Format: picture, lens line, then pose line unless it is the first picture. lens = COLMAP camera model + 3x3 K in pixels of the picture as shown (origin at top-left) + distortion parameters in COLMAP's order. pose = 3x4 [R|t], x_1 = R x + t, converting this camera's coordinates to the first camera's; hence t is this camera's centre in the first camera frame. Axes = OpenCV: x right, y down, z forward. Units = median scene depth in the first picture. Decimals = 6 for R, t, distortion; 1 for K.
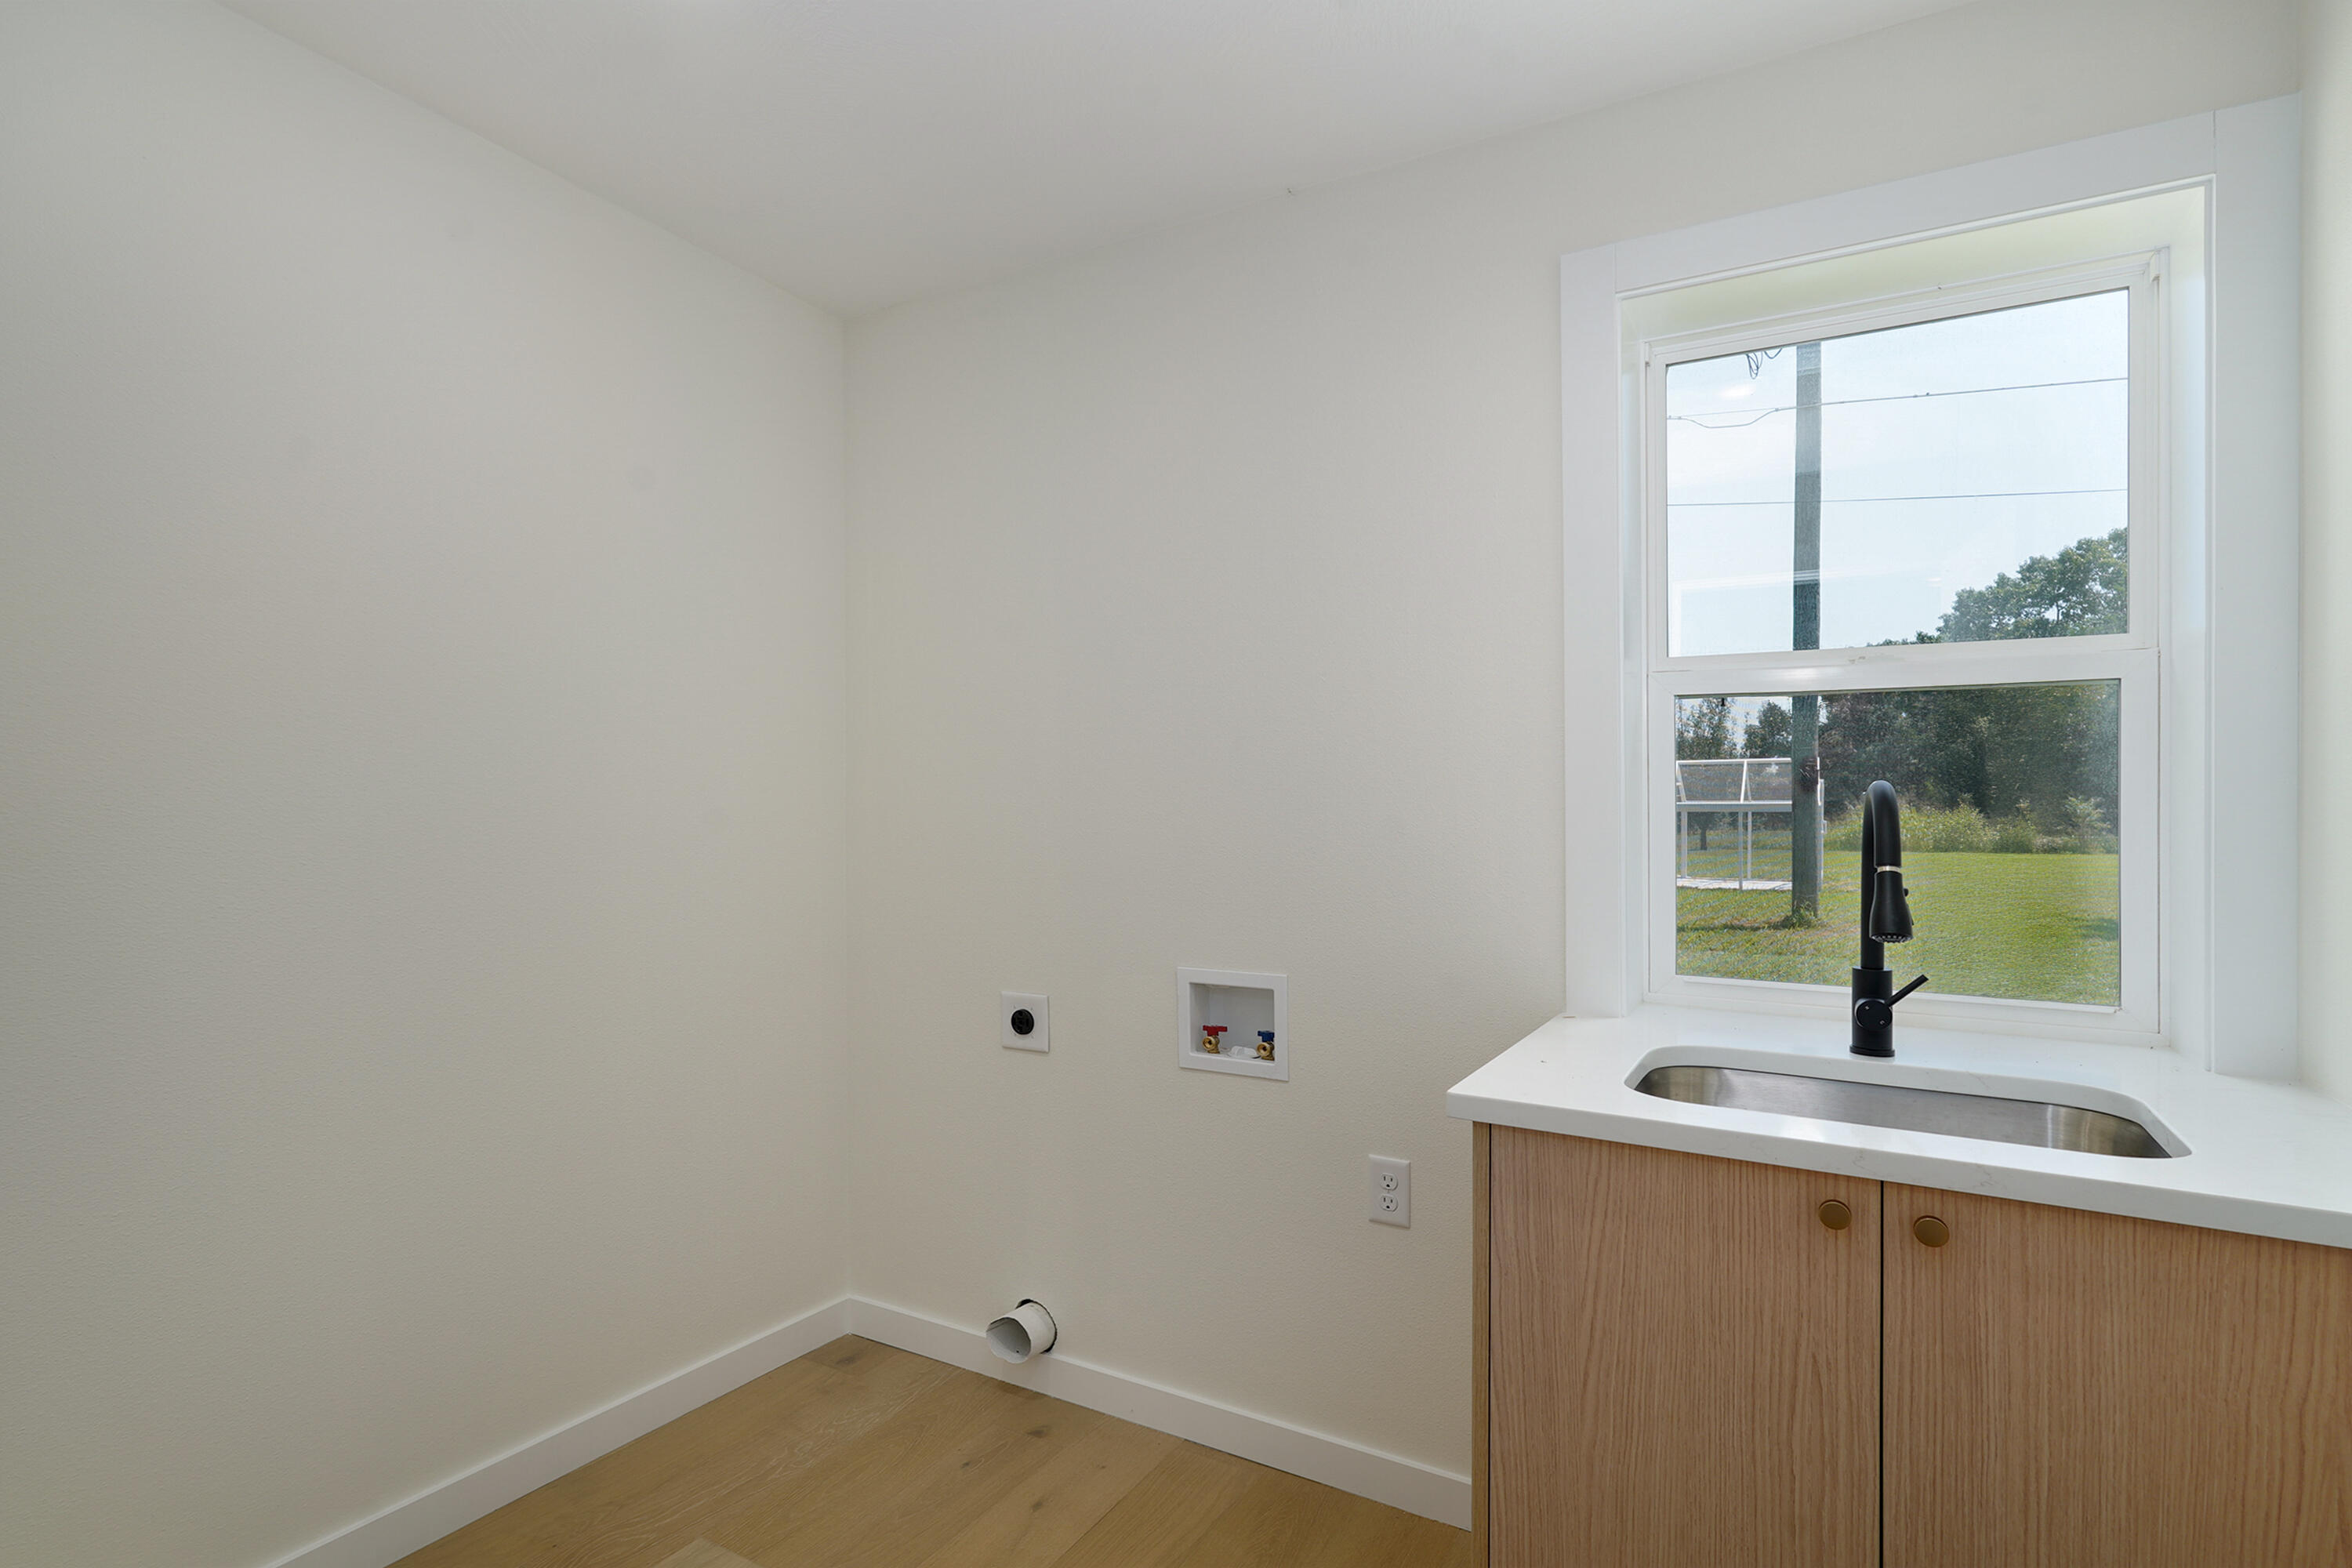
lens RADIAL K [[1175.6, 0, 1173.6], [0, 1175.6, 786.2], [0, 0, 1]] dist [0.001698, 0.000286]
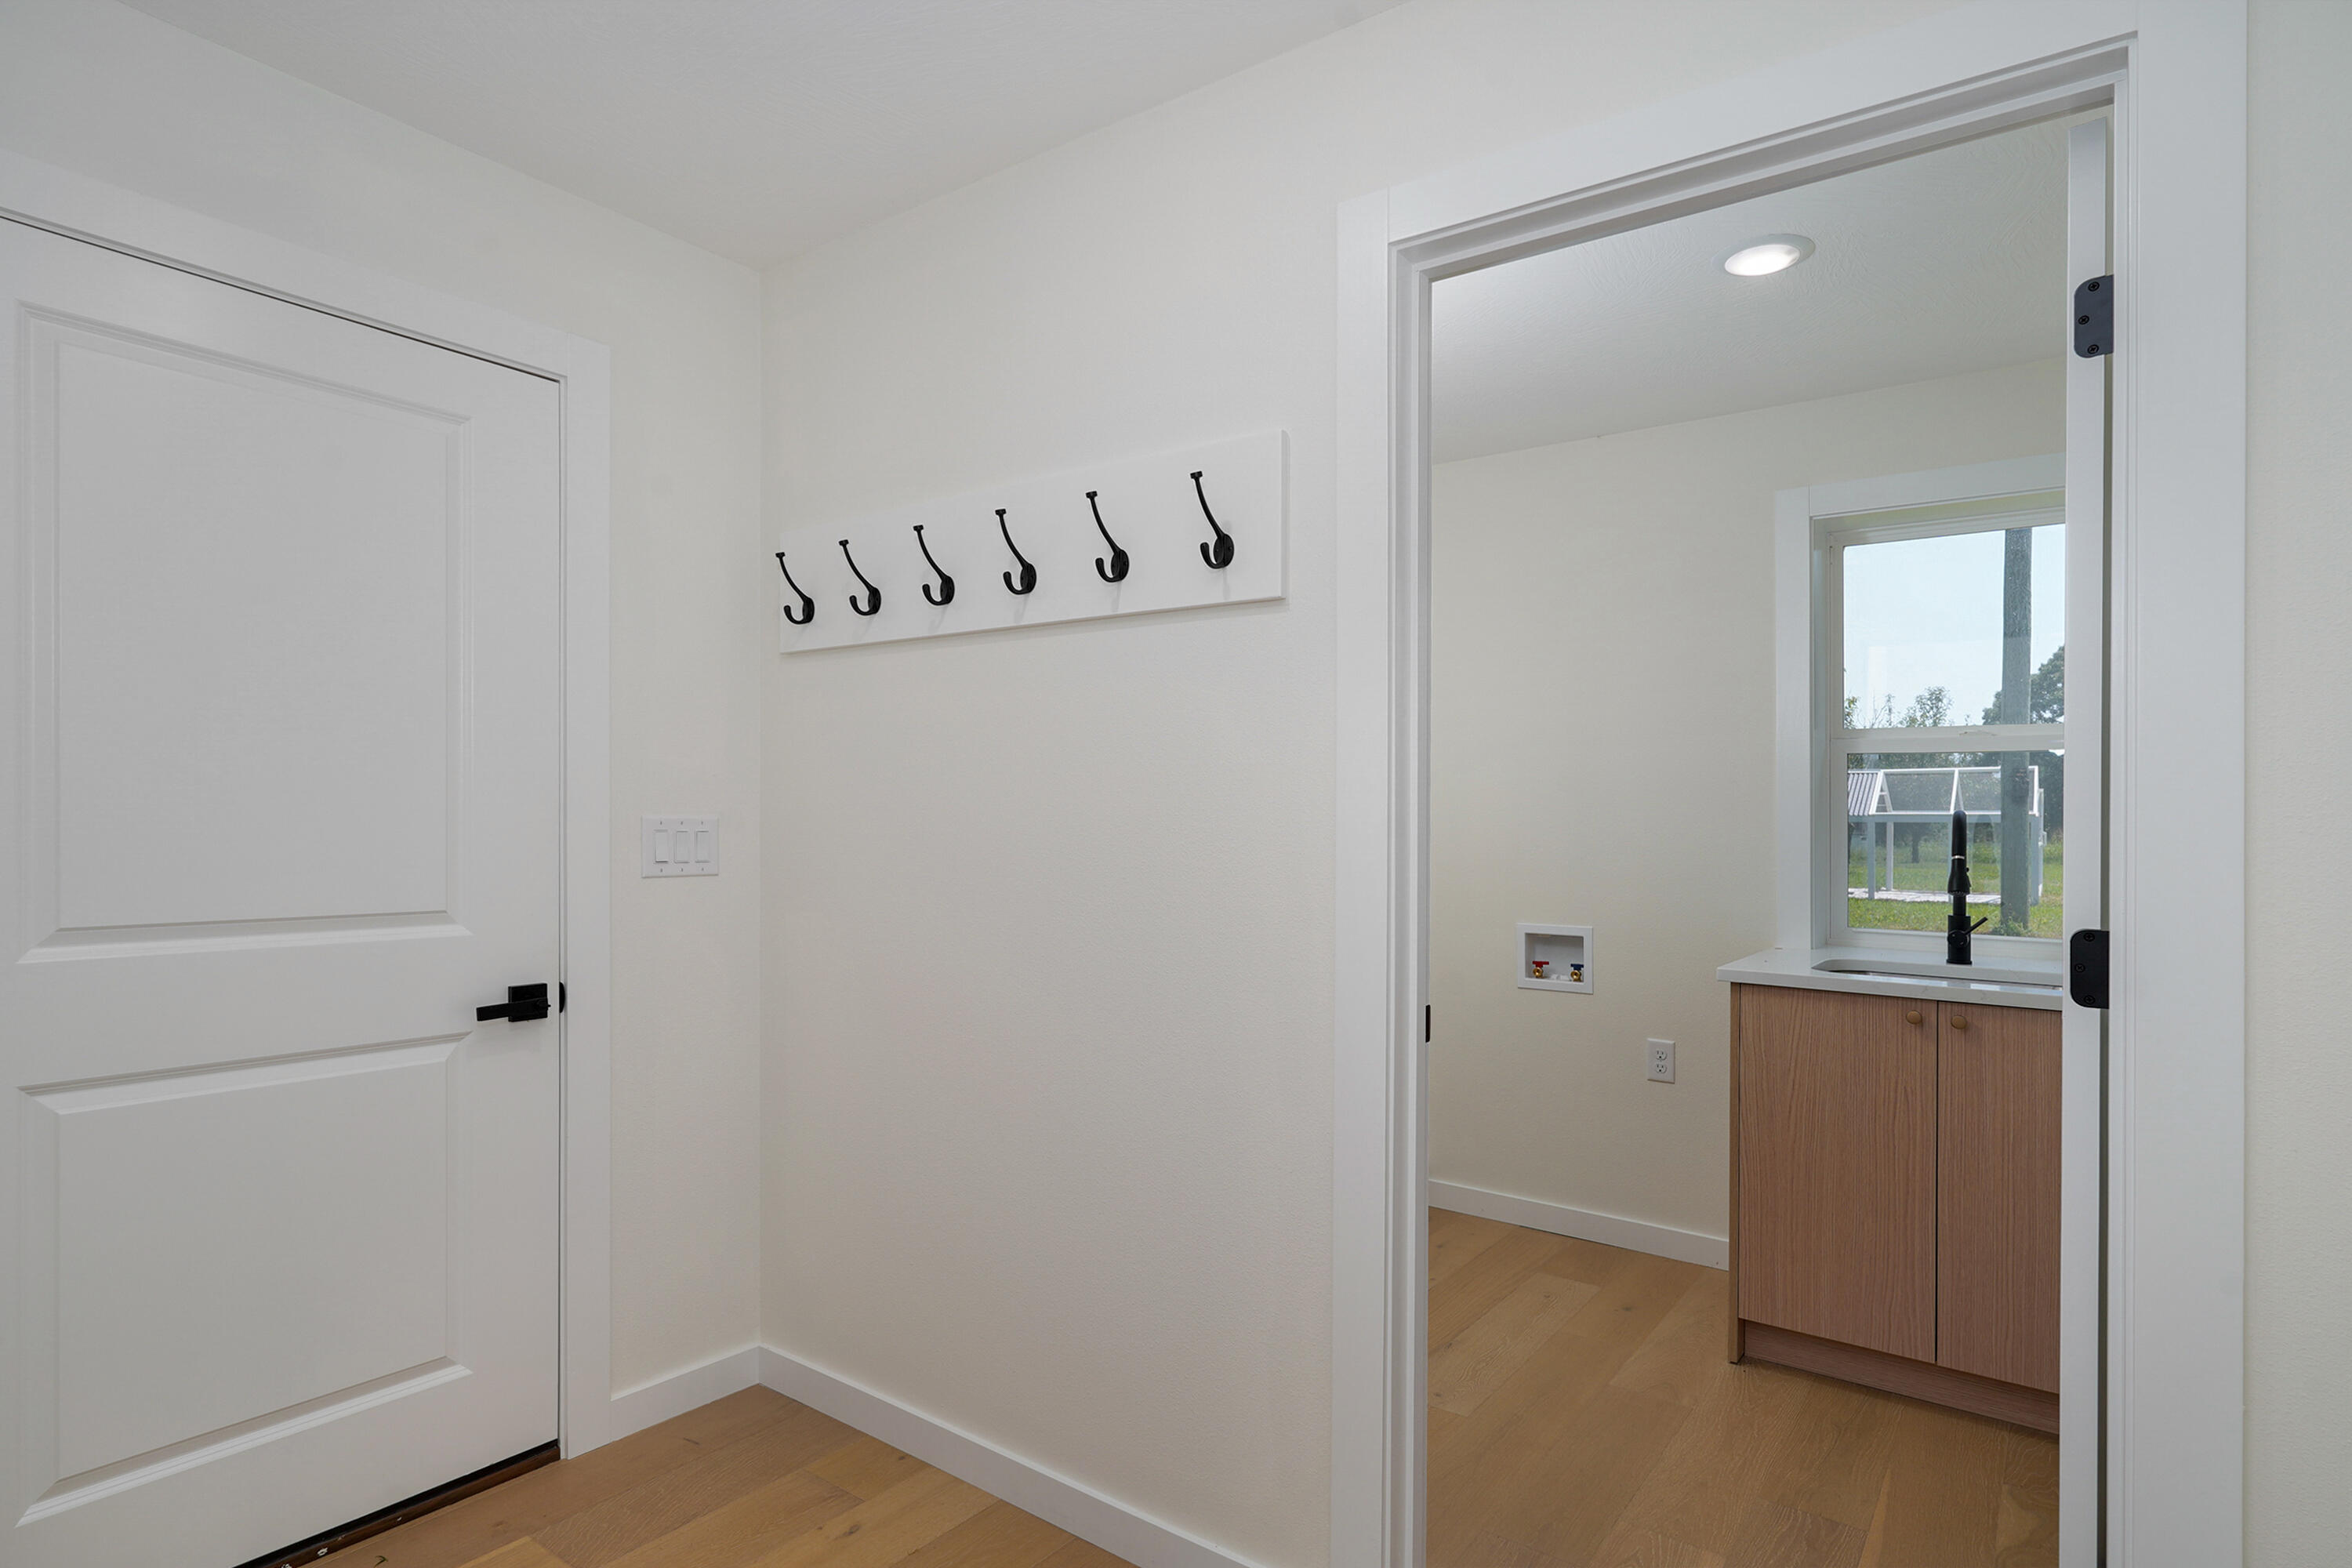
lens RADIAL K [[1271.1, 0, 1174.6], [0, 1271.1, 793.9], [0, 0, 1]] dist [-0.019649, -0.000896]
pose [[0.993850, -0.002213, -0.110715, -0.281839], [0.002162, 0.999997, -0.000584, -0.019174], [0.110716, 0.000341, 0.993852, -0.782583]]
